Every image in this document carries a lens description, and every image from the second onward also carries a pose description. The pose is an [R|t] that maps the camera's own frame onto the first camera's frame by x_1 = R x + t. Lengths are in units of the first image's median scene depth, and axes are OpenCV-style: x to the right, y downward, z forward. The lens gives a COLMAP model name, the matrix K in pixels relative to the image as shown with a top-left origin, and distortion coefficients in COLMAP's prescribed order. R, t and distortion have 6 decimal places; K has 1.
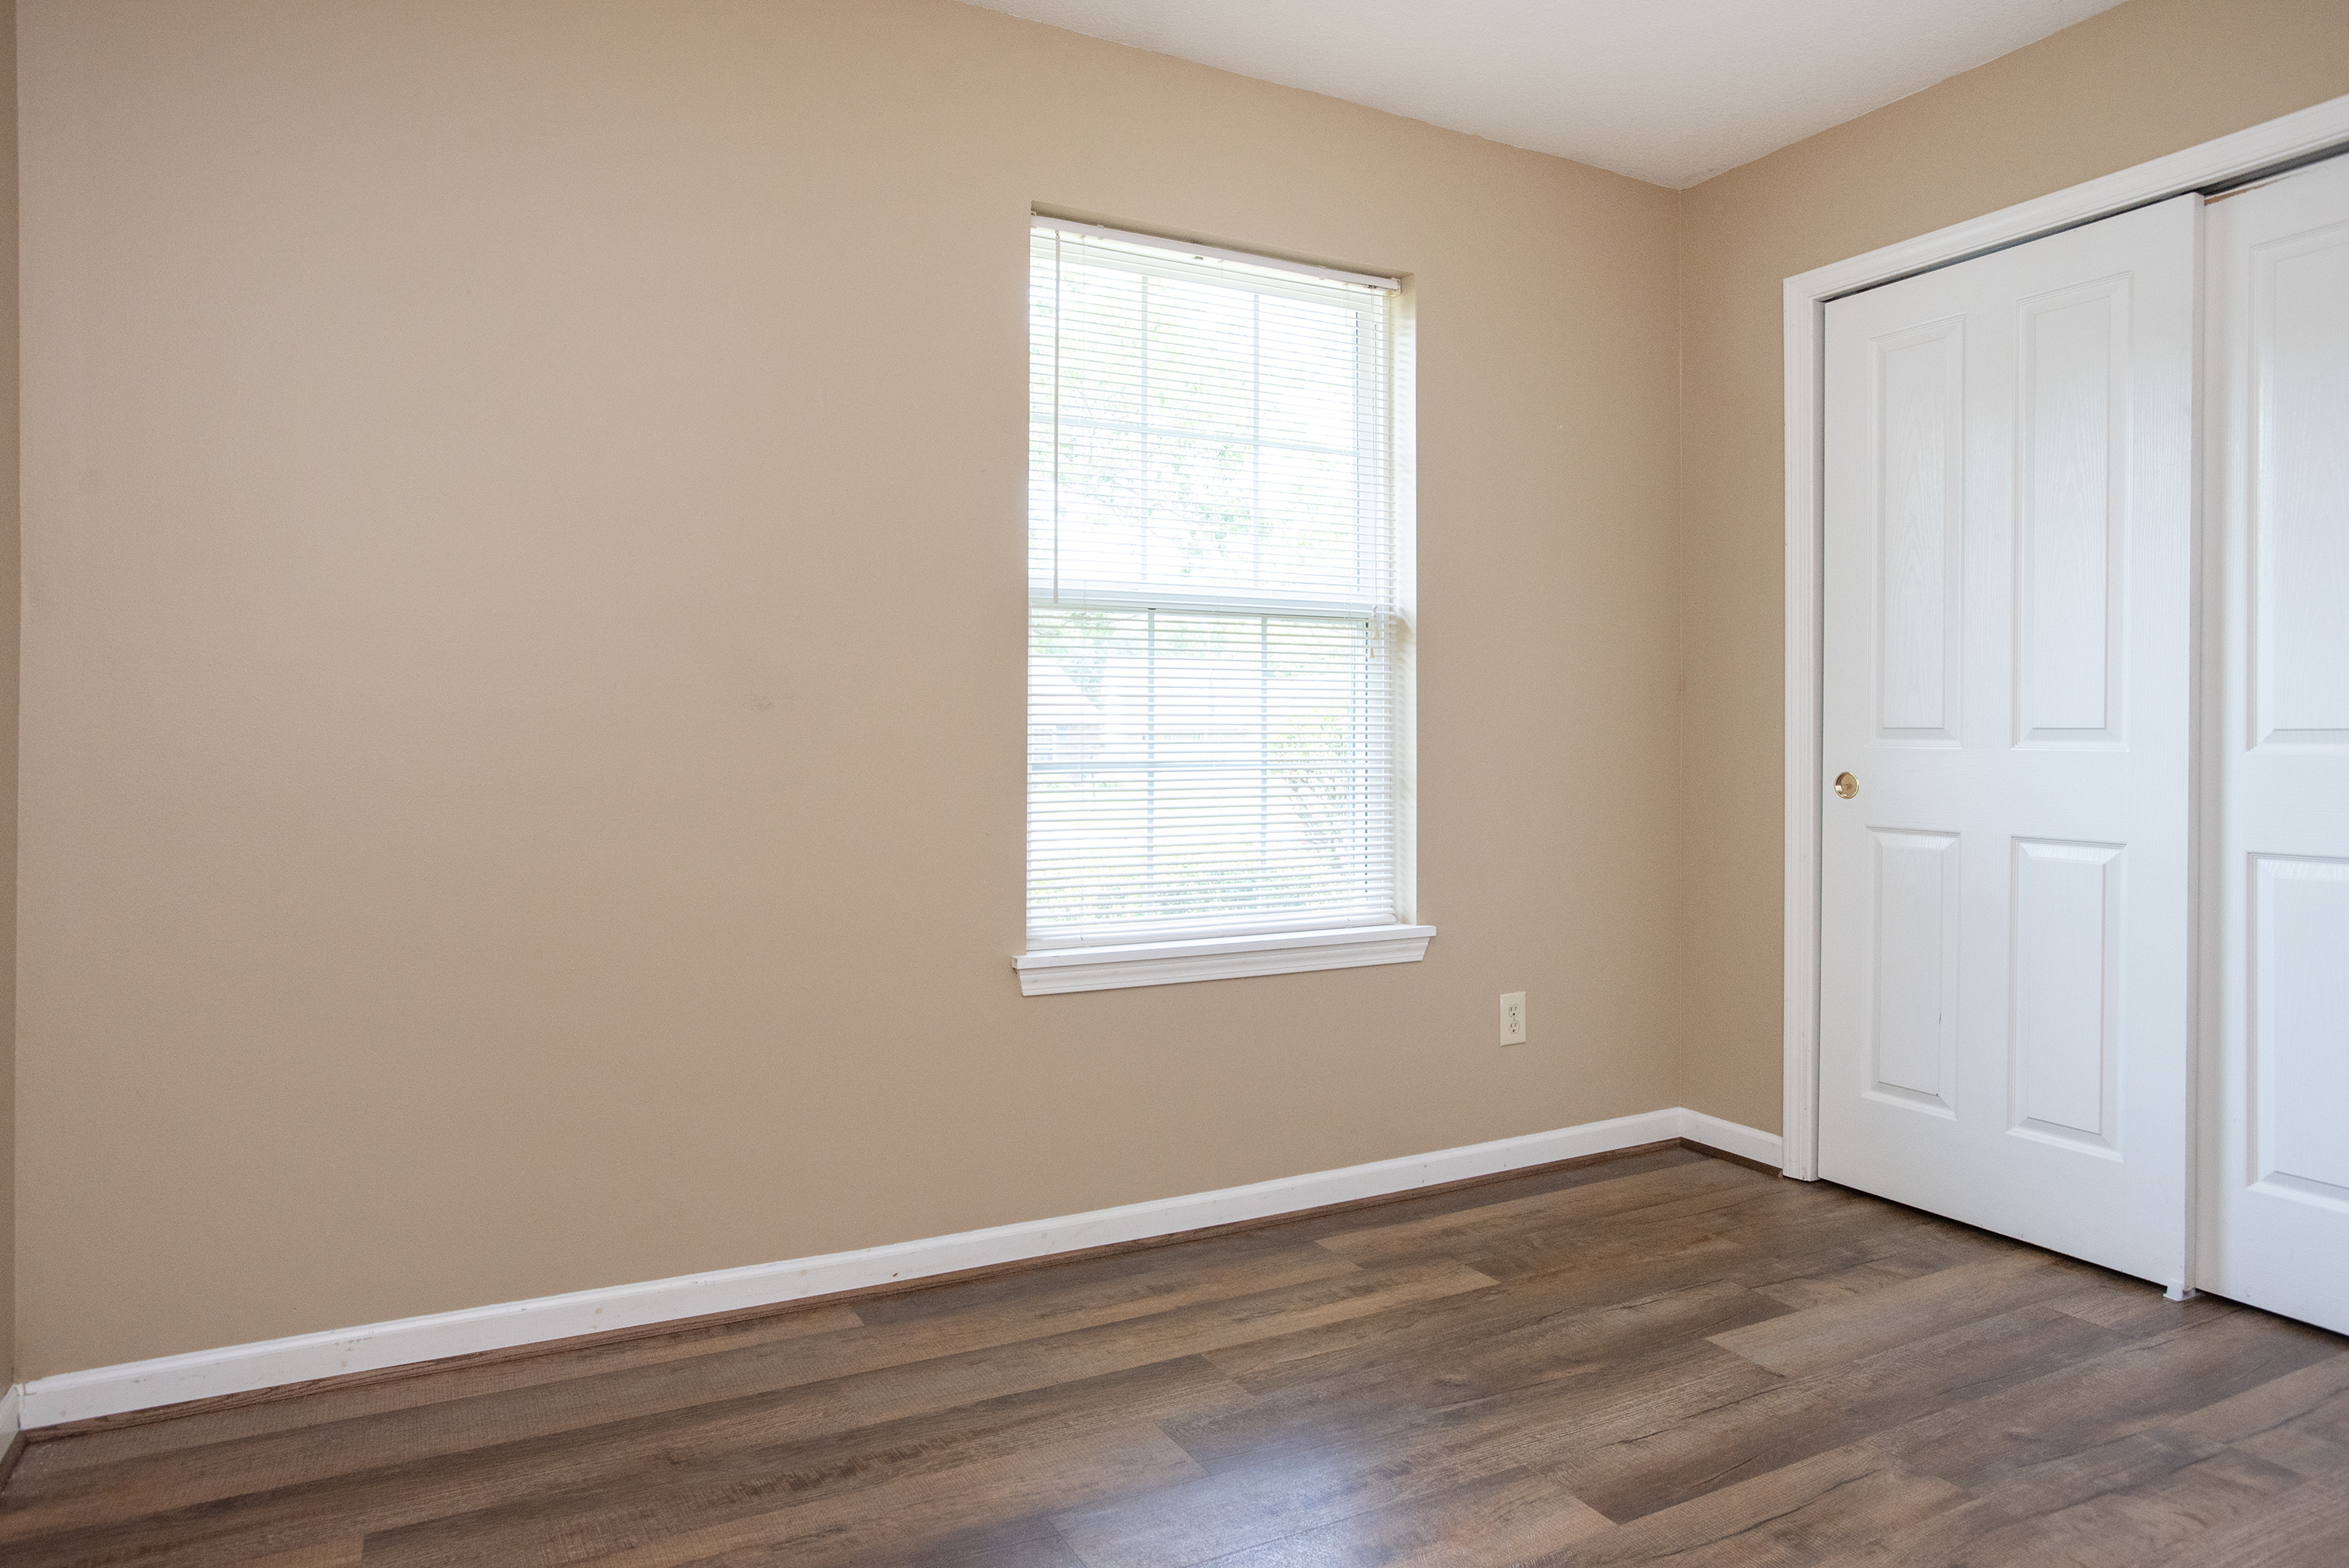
lens RADIAL K [[1379.1, 0, 1143.1], [0, 1379.1, 742.7], [0, 0, 1]] dist [-0.044729, 0.025378]
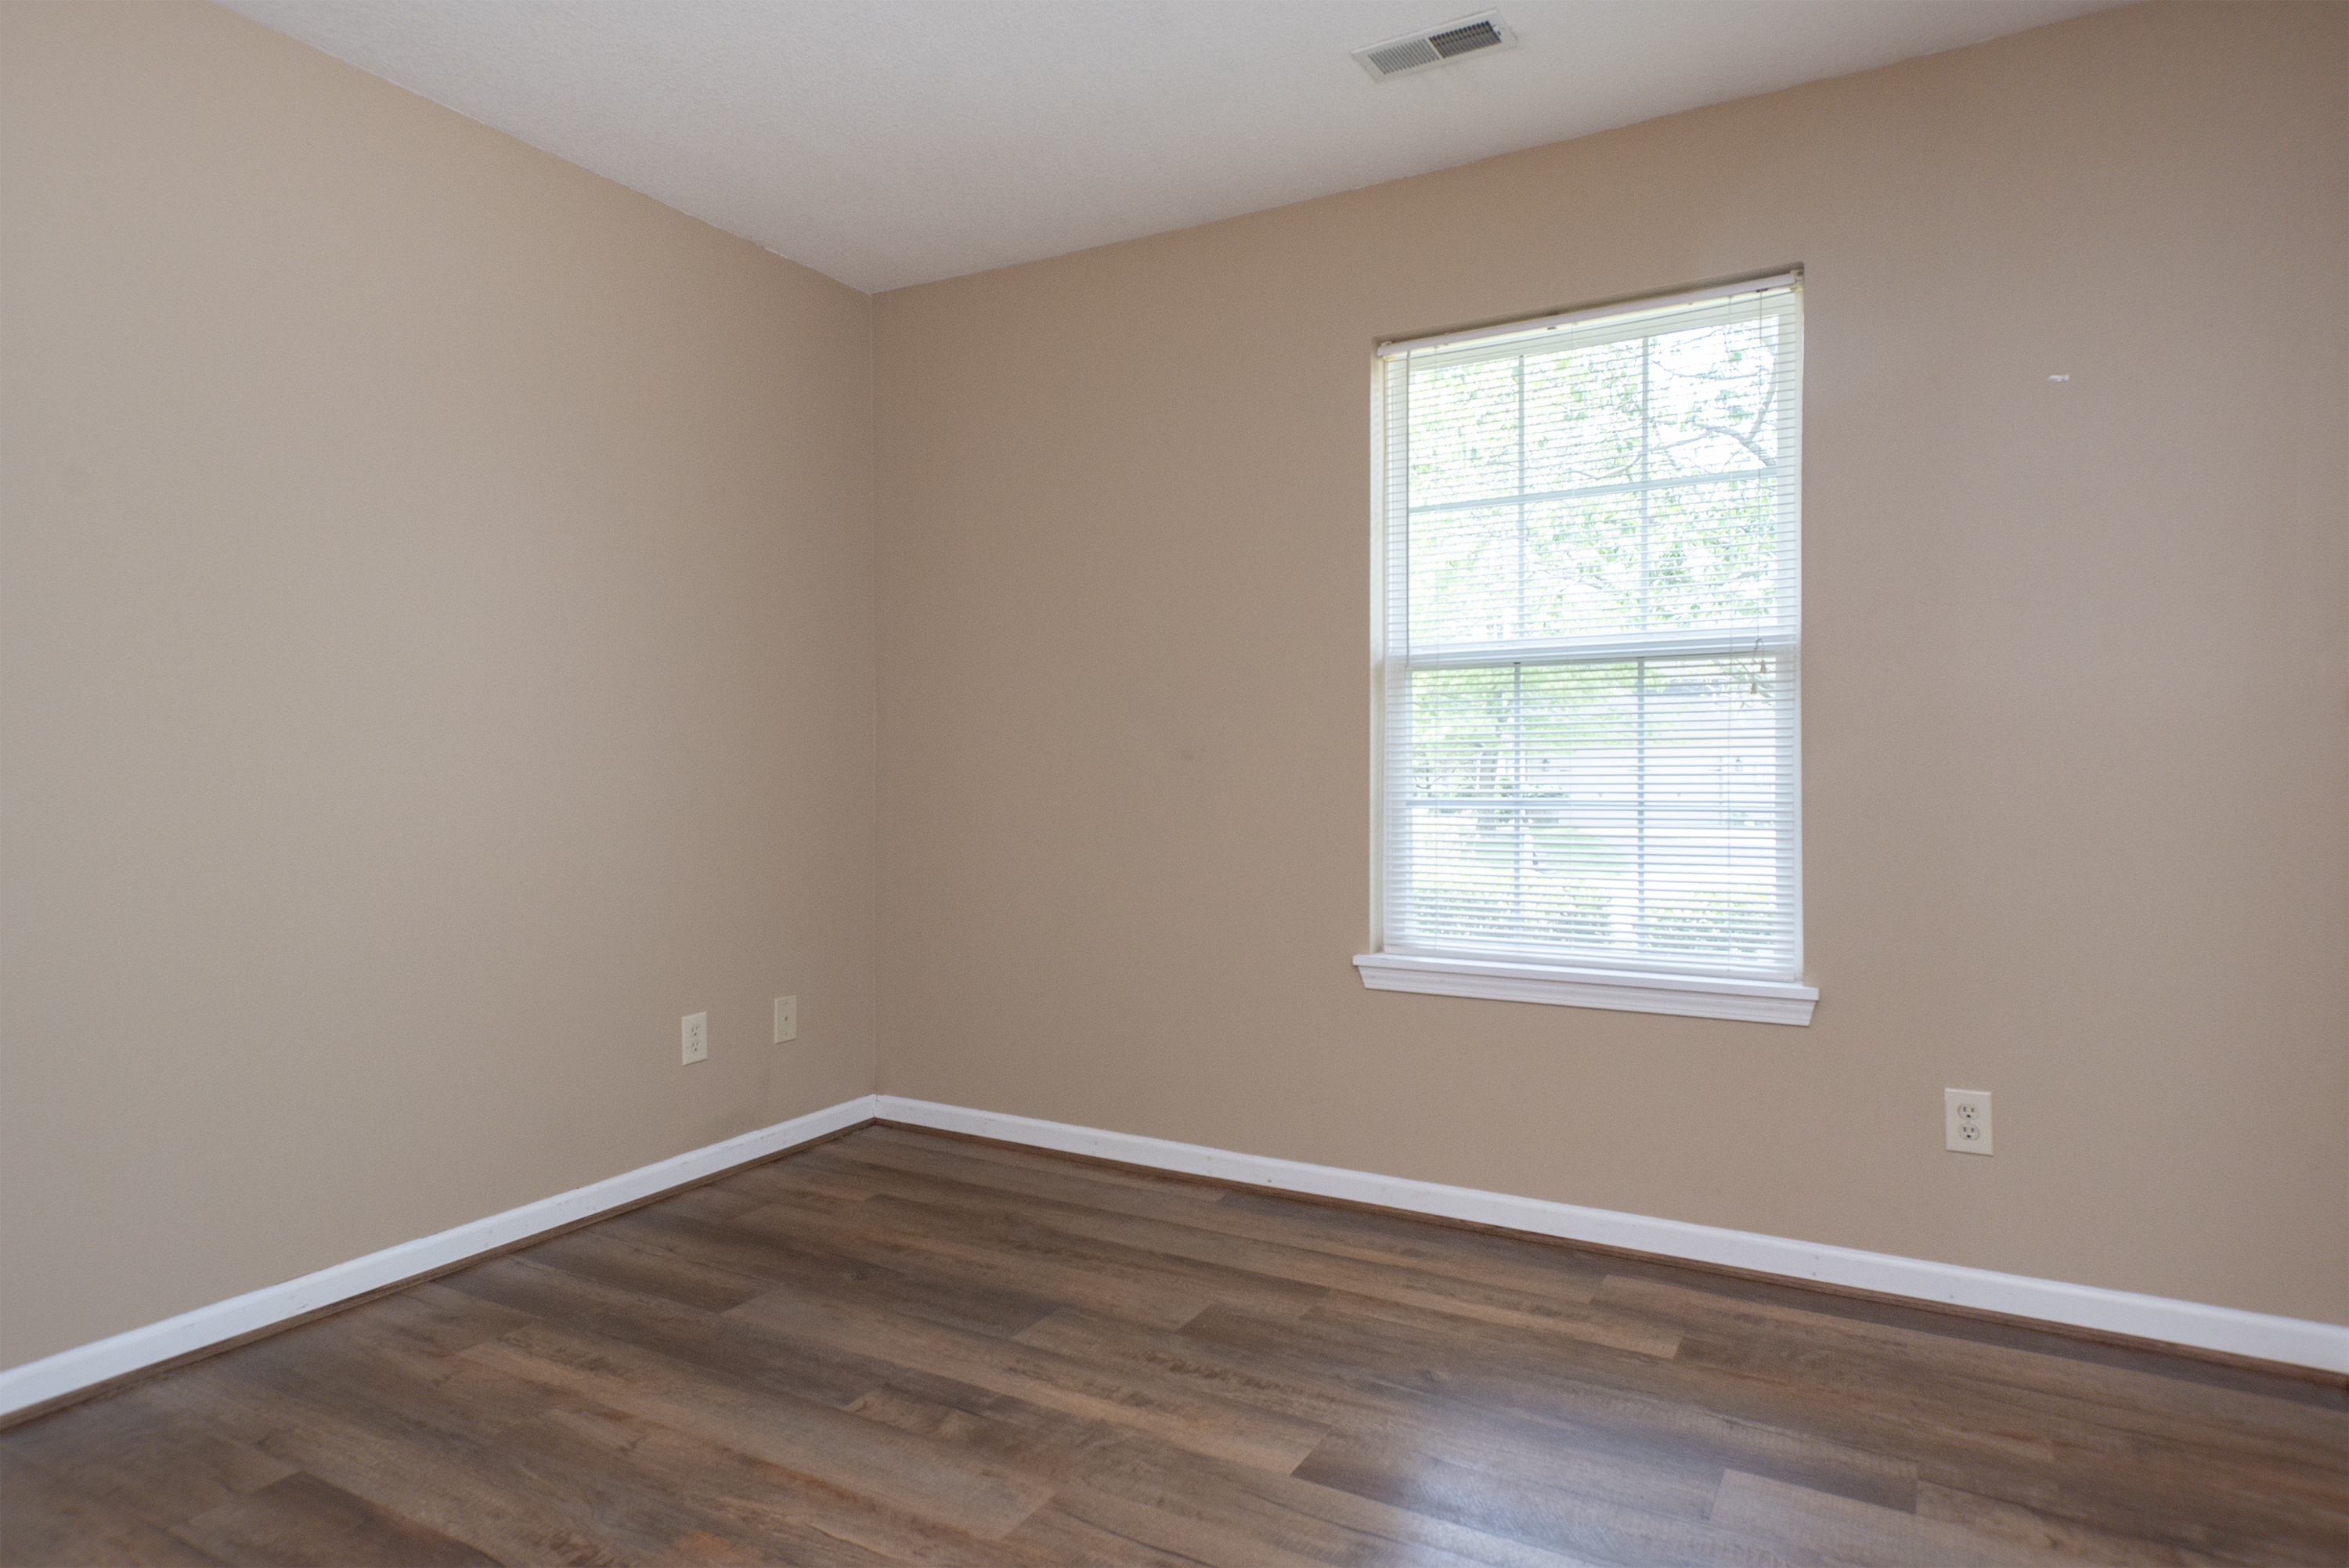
lens RADIAL K [[1334.9, 0, 1219.5], [0, 1334.9, 787.4], [0, 0, 1]] dist [0.018680, 0.000732]
pose [[0.559876, 0.006488, -0.828551, 0.835236], [0.000052, 0.999969, 0.007865, -0.005480], [0.828577, -0.004447, 0.559858, 0.221722]]
